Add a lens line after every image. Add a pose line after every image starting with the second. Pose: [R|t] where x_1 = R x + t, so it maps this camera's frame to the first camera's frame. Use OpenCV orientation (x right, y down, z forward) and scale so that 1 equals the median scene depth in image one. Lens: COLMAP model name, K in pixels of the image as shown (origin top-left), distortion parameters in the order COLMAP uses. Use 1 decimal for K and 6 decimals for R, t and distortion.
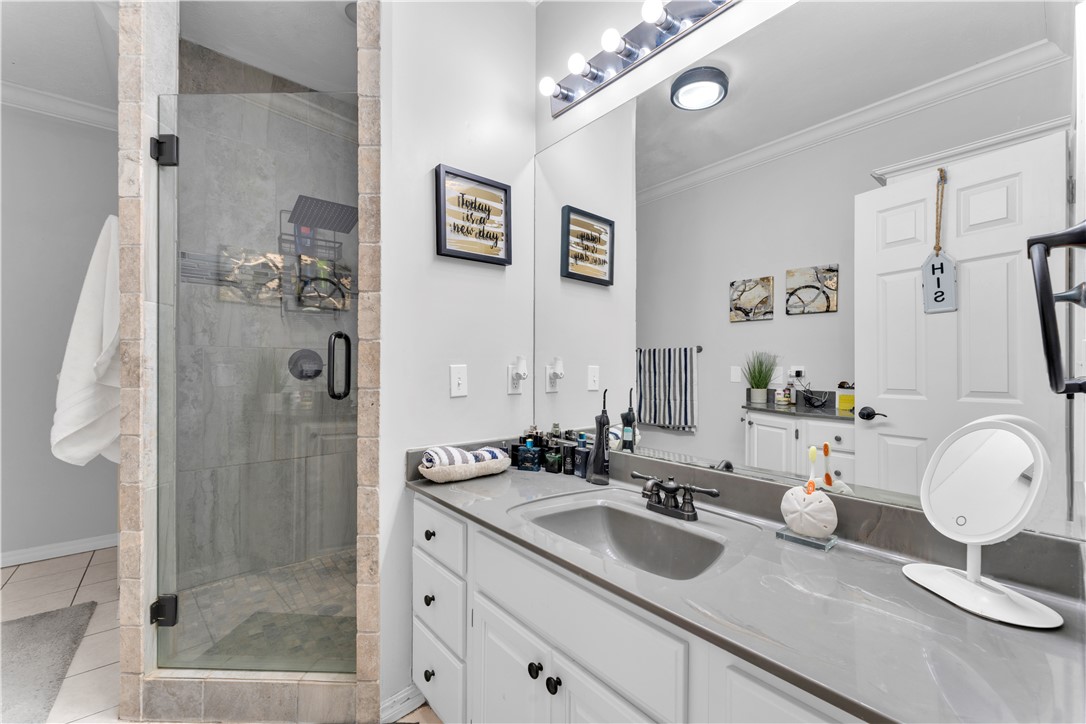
lens RADIAL K [[442.5, 0, 544.3], [0, 442.5, 367.4], [0, 0, 1]] dist [0.004371, -0.000409]
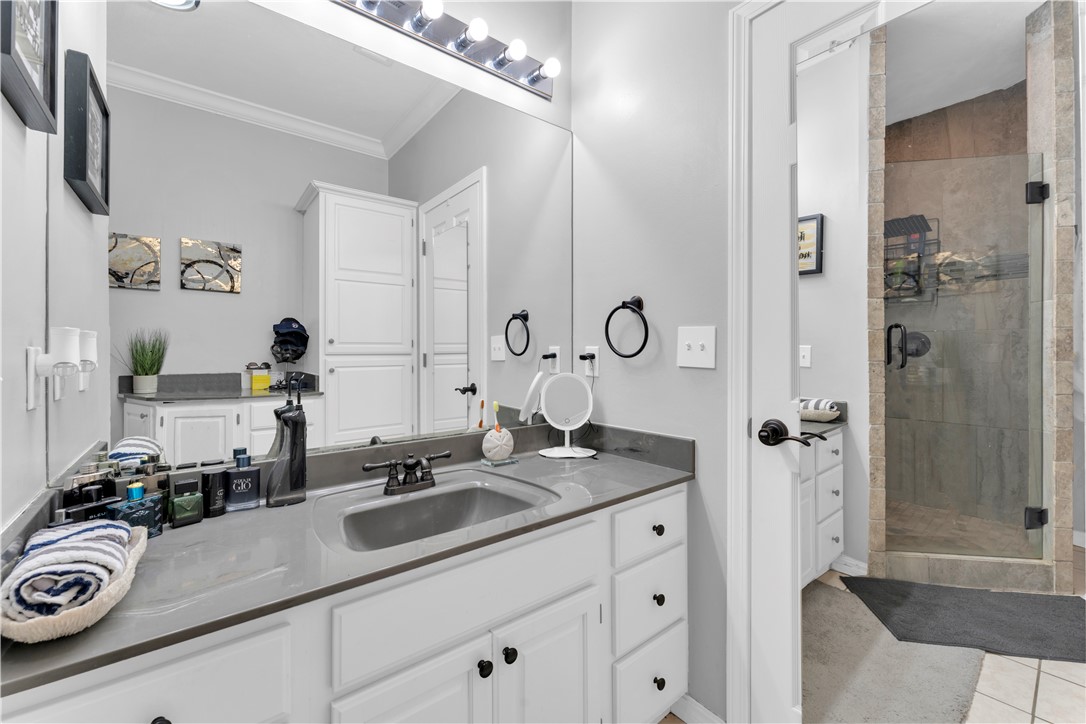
lens RADIAL K [[442.5, 0, 543.8], [0, 442.5, 352.4], [0, 0, 1]] dist [0.004371, -0.000409]
pose [[0.036091, -0.009018, 0.999308, -0.318613], [-0.000214, 0.999959, 0.009032, -0.001528], [-0.999348, -0.000540, 0.036087, 0.278054]]
